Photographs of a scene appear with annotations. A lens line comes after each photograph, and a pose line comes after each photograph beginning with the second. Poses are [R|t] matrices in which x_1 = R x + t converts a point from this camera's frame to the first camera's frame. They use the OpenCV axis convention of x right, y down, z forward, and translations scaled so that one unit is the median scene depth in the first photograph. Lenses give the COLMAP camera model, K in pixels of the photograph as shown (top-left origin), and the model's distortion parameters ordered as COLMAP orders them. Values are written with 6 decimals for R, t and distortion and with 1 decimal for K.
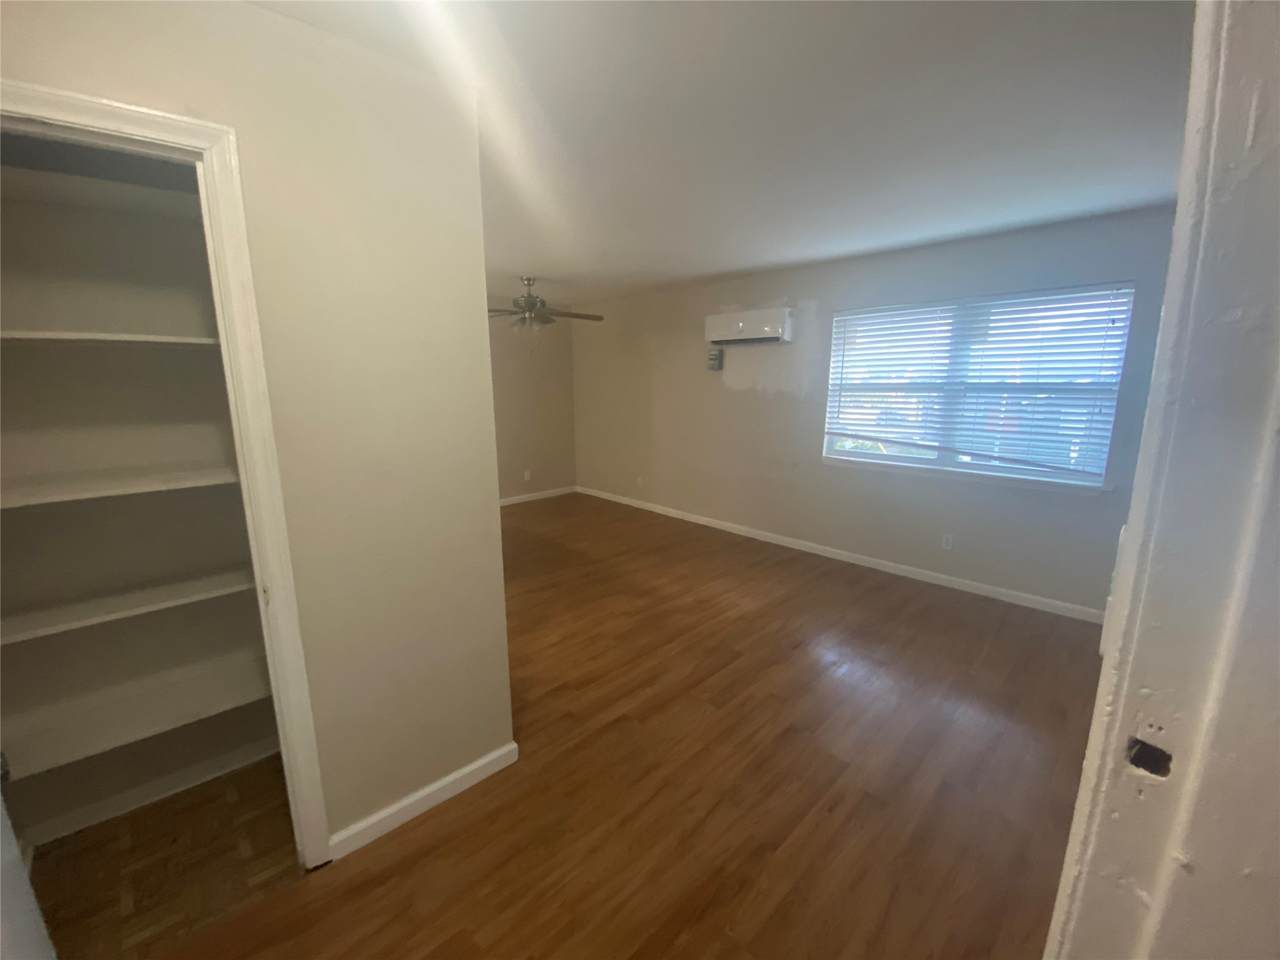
lens RADIAL K [[515.4, 0, 633.4], [0, 515.4, 474.6], [0, 0, 1]] dist [0.000989, -0.000027]
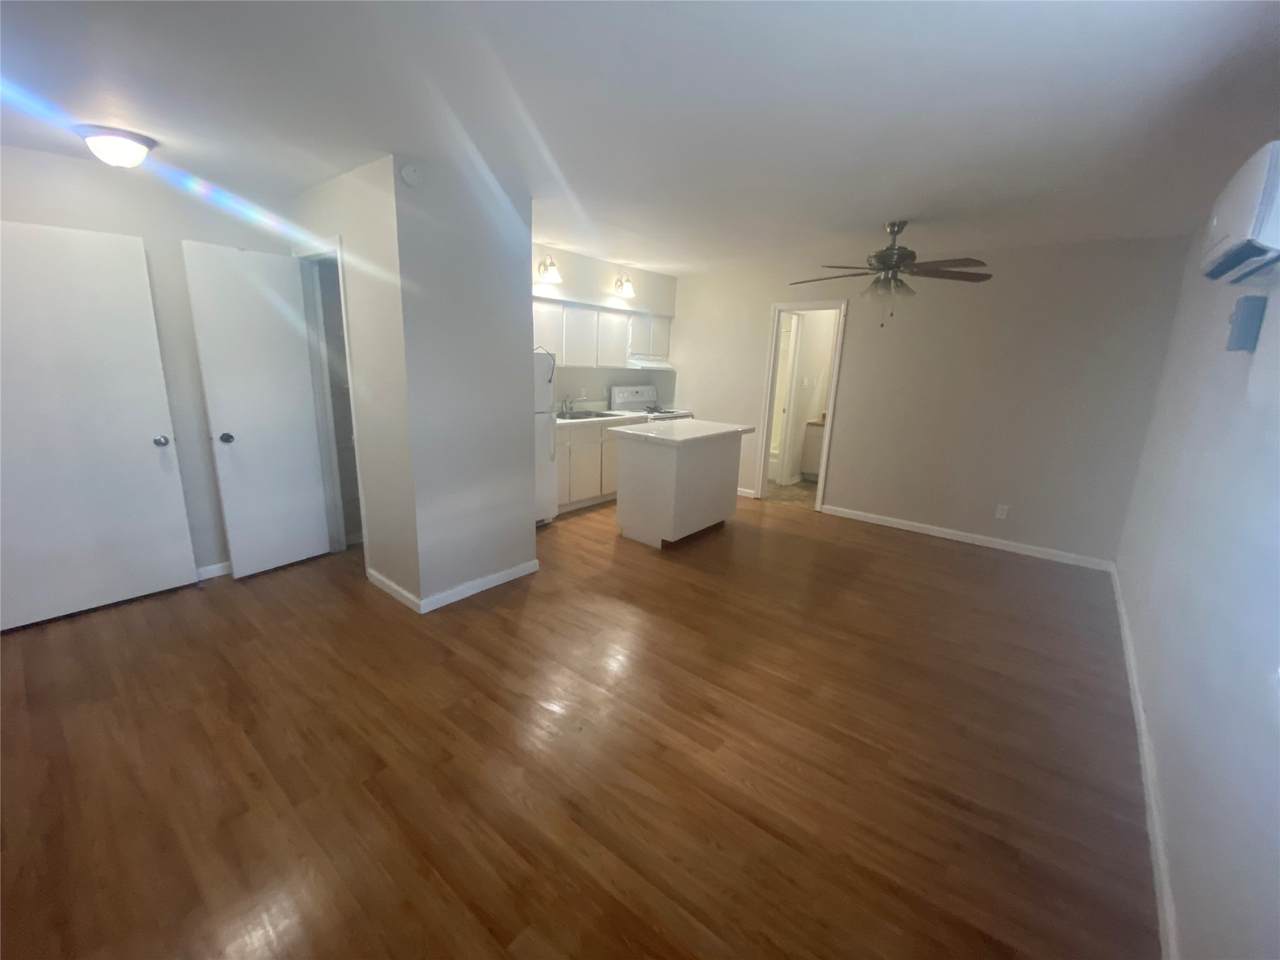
lens RADIAL K [[515.4, 0, 633.4], [0, 515.4, 474.6], [0, 0, 1]] dist [0.000989, -0.000027]
pose [[0.129310, 0.243709, -0.961189, 0.613136], [-0.221231, 0.951986, 0.211613, -0.135267], [0.966610, 0.185281, 0.177018, 0.672981]]
